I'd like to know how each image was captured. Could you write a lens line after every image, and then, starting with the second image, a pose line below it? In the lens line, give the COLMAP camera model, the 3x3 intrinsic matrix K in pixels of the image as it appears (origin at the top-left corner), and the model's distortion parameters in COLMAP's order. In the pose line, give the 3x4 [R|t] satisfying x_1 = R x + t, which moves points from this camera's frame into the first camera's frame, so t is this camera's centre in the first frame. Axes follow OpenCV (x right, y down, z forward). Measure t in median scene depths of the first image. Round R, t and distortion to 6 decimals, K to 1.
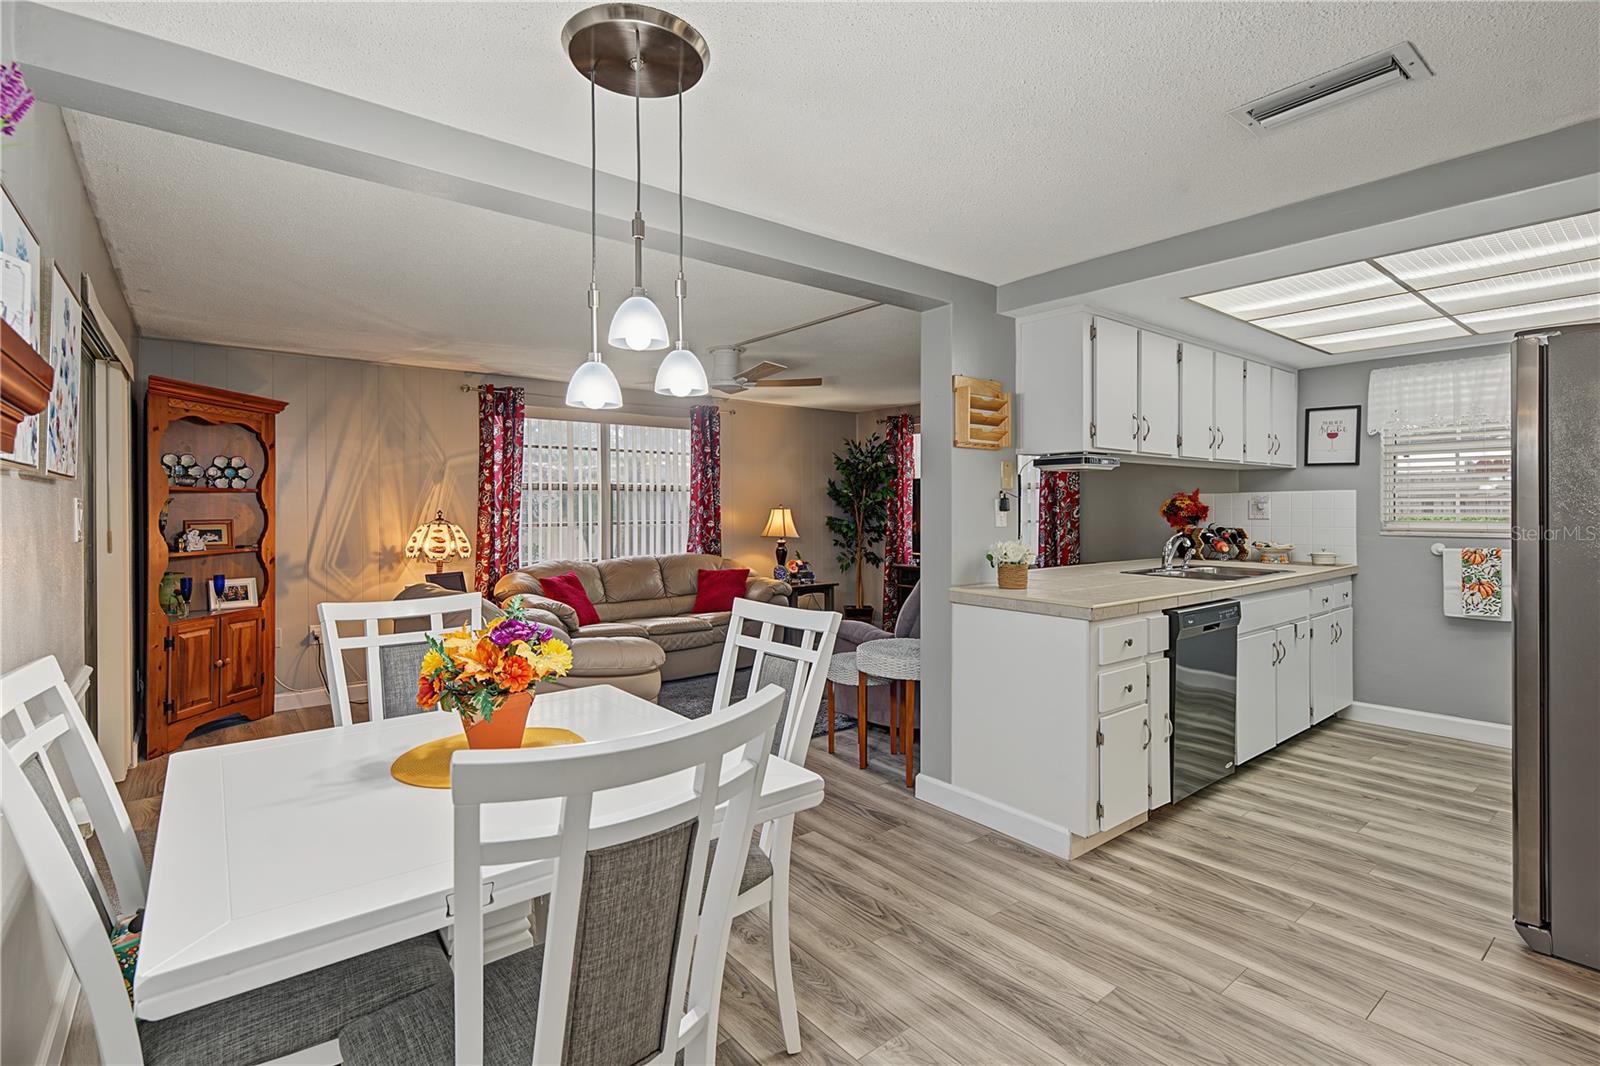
lens RADIAL K [[740.8, 0, 803.8], [0, 740.8, 511.7], [0, 0, 1]] dist [0.002432, -0.000071]
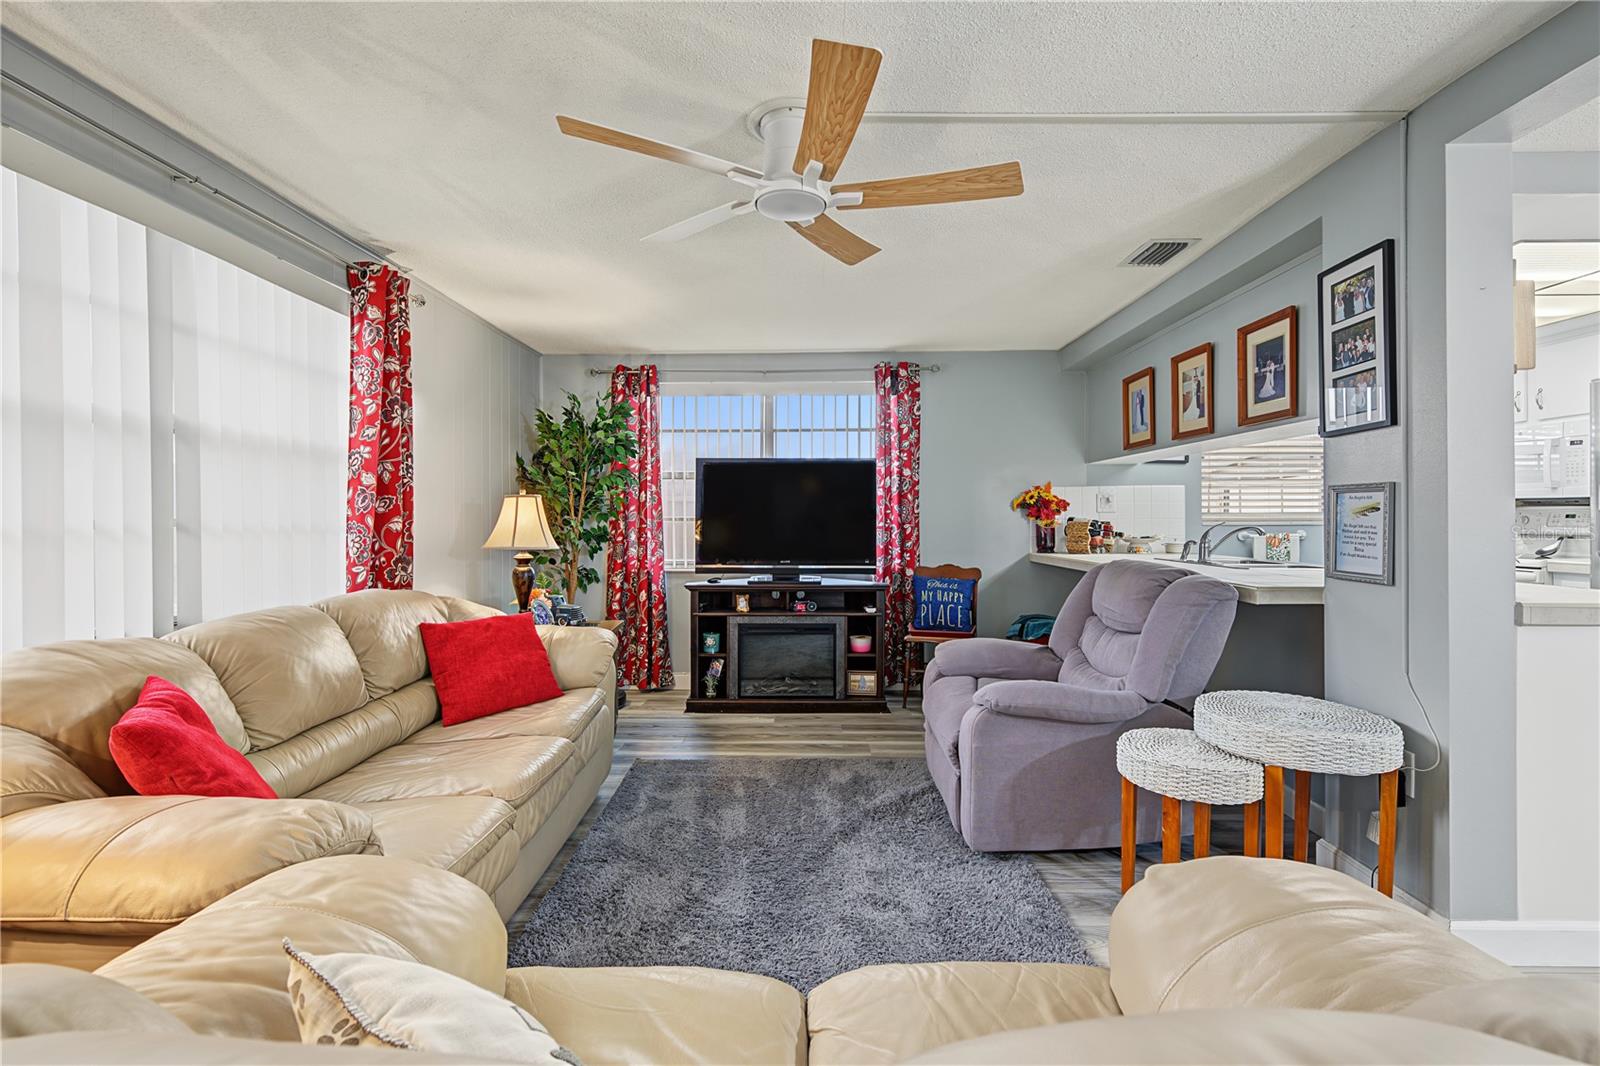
lens RADIAL K [[716.6, 0, 791.6], [0, 716.6, 515.7], [0, 0, 1]] dist [0.000330, -0.000362]
pose [[0.642680, 0.002937, 0.766130, -0.461487], [0.004266, 0.999963, -0.007413, 0.022414], [-0.766123, 0.008032, 0.642643, 0.762918]]
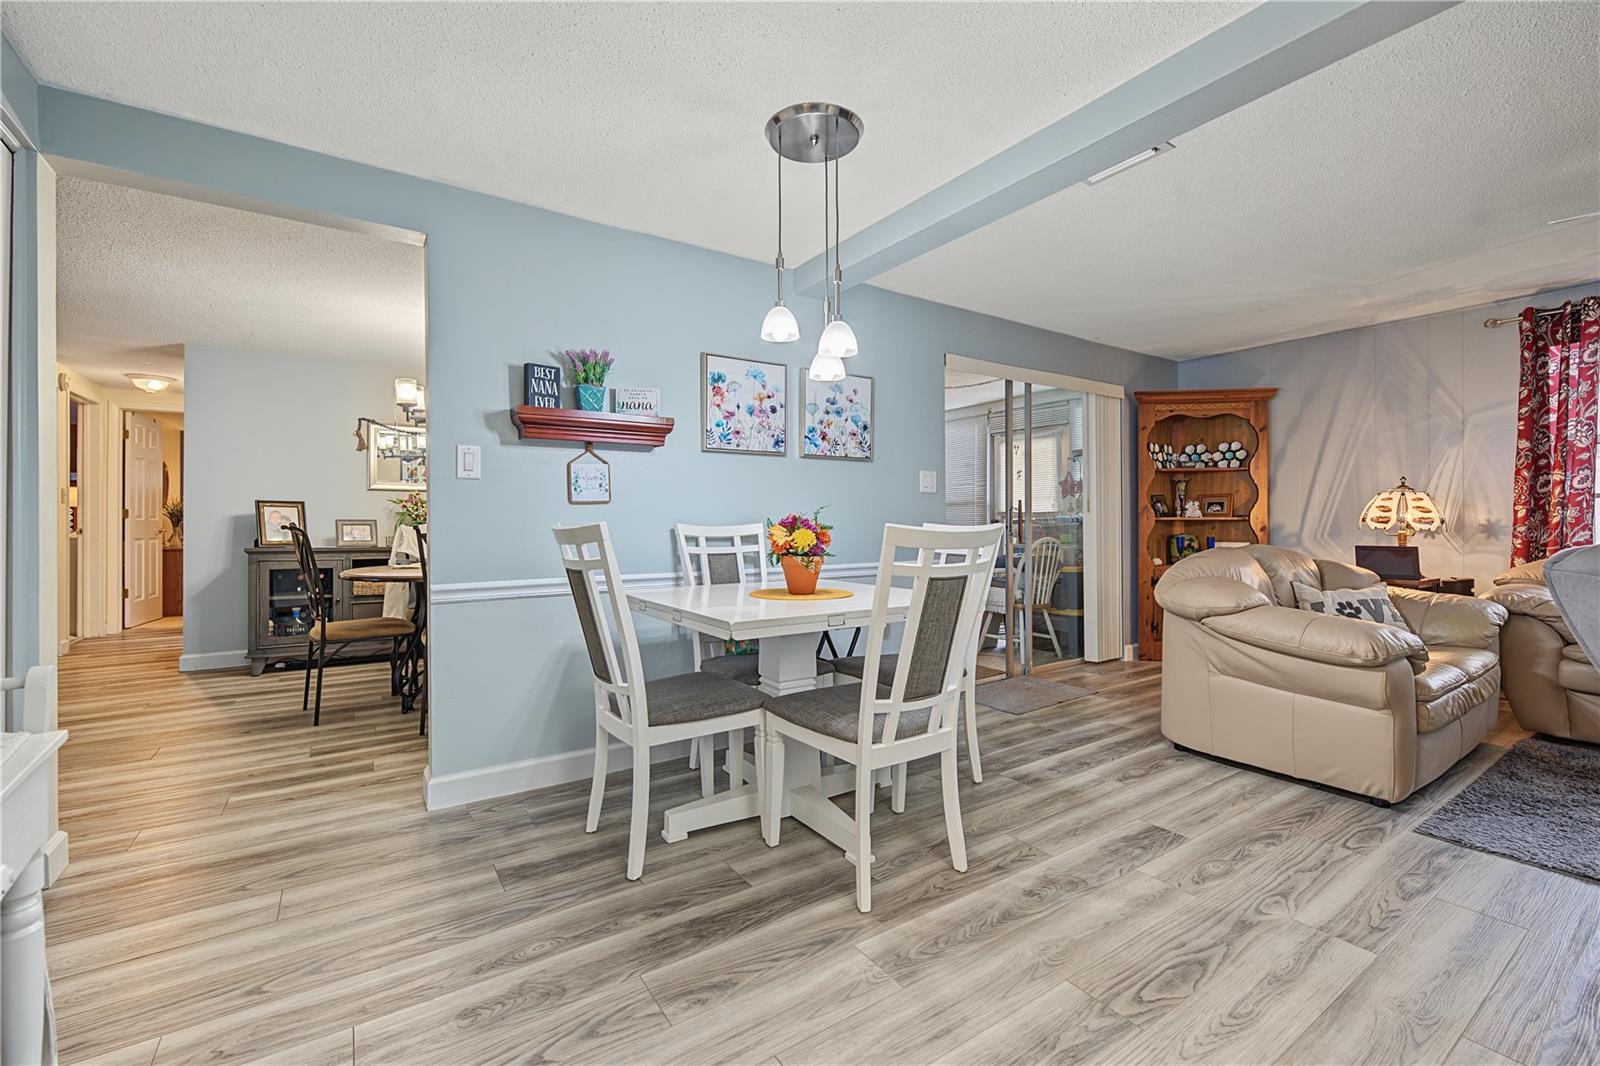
lens RADIAL K [[671.0, 0, 794.8], [0, 671.0, 519.1], [0, 0, 1]] dist [-0.002055, -0.000028]
pose [[-0.090738, -0.001410, -0.995874, 0.389700], [0.000061, 0.999999, -0.001421, 0.053853], [0.995875, -0.000189, -0.090738, 0.383466]]
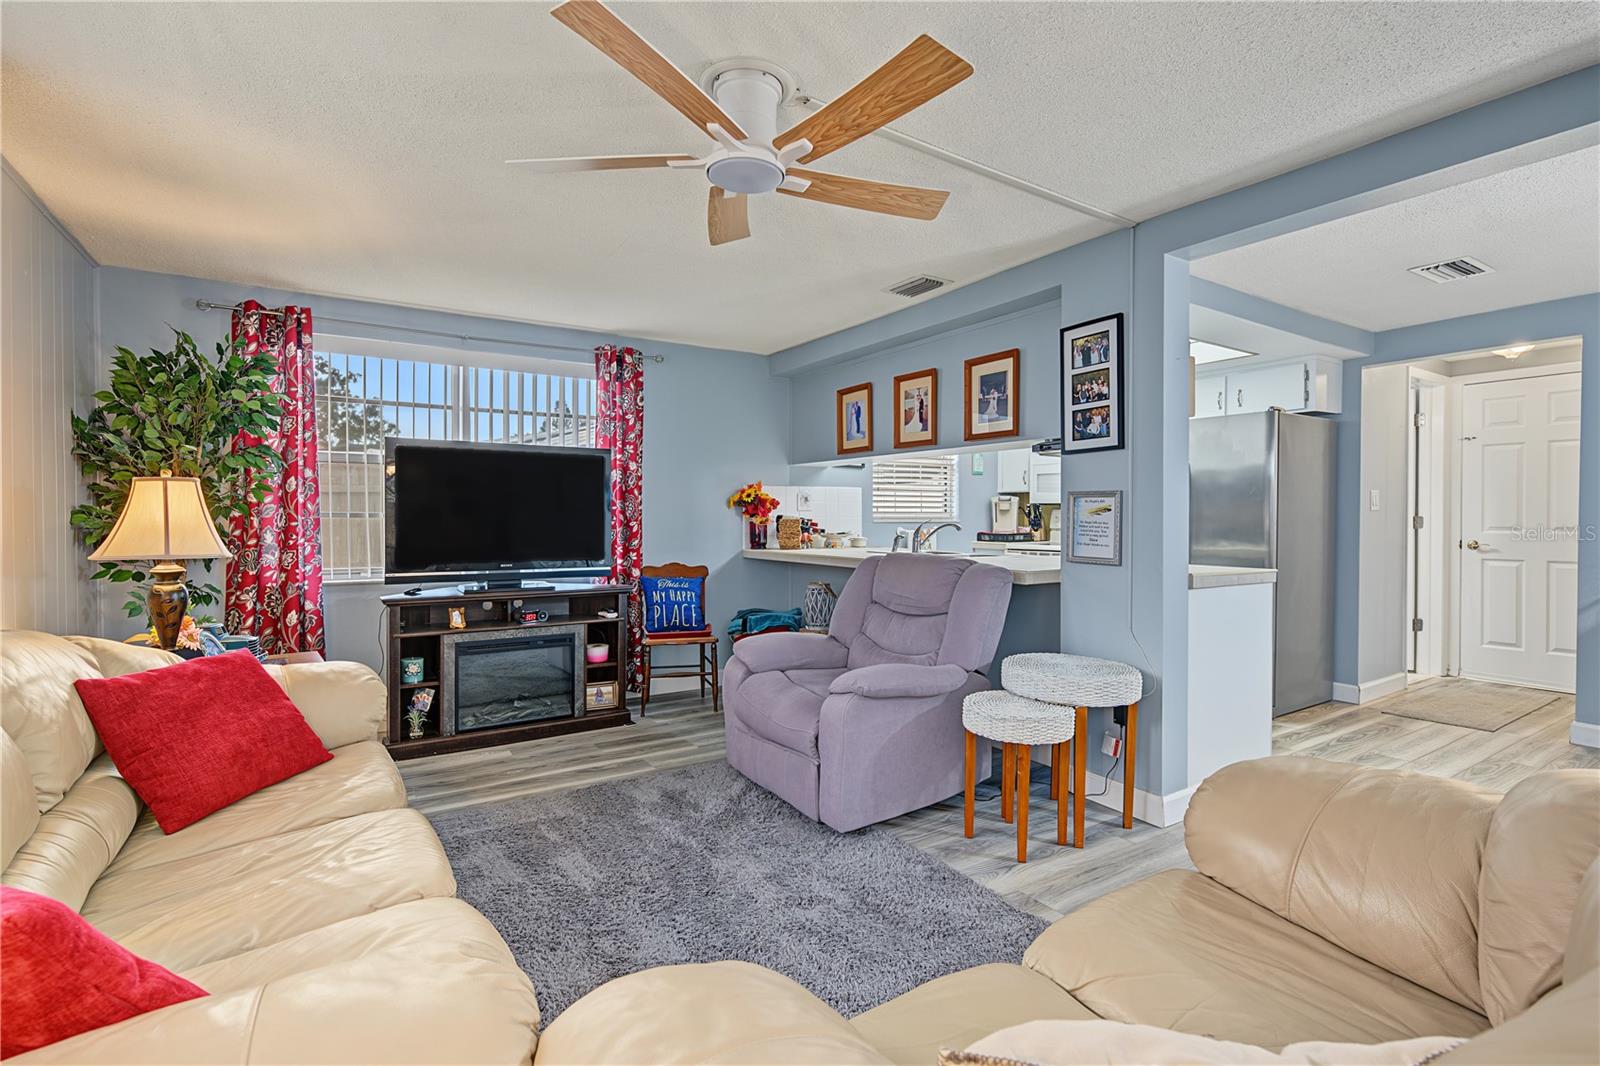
lens RADIAL K [[747.7, 0, 800.1], [0, 747.7, 522.3], [0, 0, 1]] dist [0.001506, 0.000107]
pose [[0.105330, -0.006539, 0.994416, -0.546378], [0.001597, 0.999978, 0.006407, 0.022523], [-0.994436, 0.000914, 0.105338, 0.972328]]
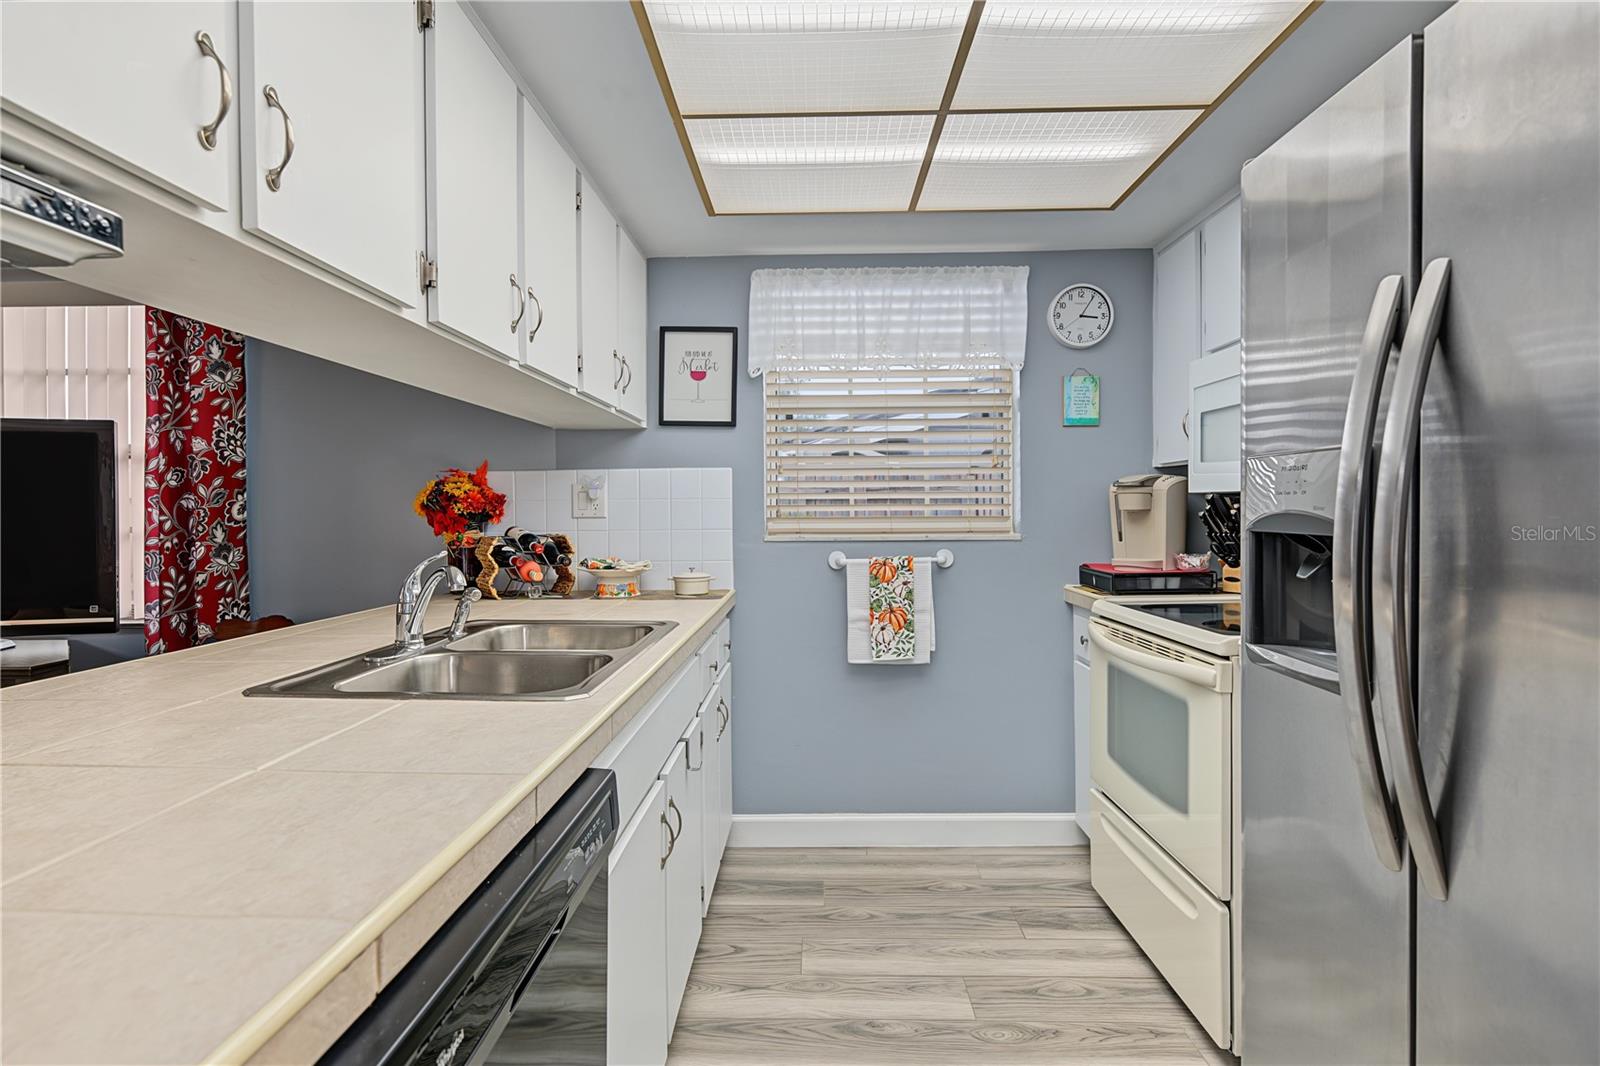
lens RADIAL K [[783.0, 0, 791.9], [0, 783.0, 521.2], [0, 0, 1]] dist [0.001264, 0.000070]
pose [[0.652591, -0.010552, 0.757637, 0.291212], [0.007187, 0.999944, 0.007736, 0.010028], [-0.757677, 0.000397, 0.652630, 0.546242]]
